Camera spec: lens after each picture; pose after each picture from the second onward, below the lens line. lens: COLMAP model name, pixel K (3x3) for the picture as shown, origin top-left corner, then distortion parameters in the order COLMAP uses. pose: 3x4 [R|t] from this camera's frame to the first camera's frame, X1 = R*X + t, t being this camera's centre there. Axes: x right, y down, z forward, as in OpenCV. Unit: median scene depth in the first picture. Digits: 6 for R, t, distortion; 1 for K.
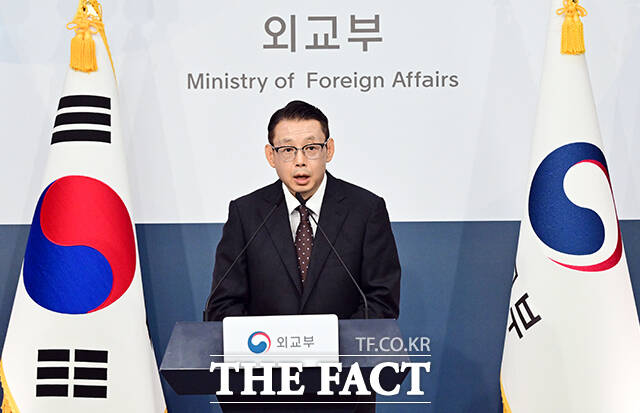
lens RADIAL K [[3838.1, 0, 320.0], [0, 3838.1, 206.5], [0, 0, 1]] dist [-0.414430, -9.431635]
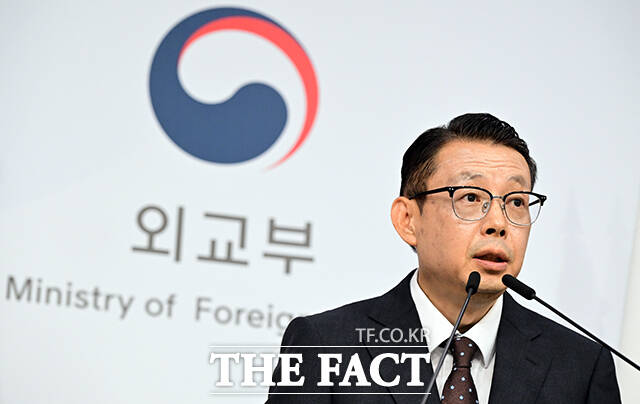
lens RADIAL K [[2527.8, 0, 320.0], [0, 2527.8, 202.0], [0, 0, 1]] dist [0.241575, 1.665117]
pose [[0.964800, 0.126887, 0.230350, -0.084856], [-0.065605, 0.964337, -0.256419, 0.057793], [-0.254671, 0.232281, 0.938716, 0.621870]]
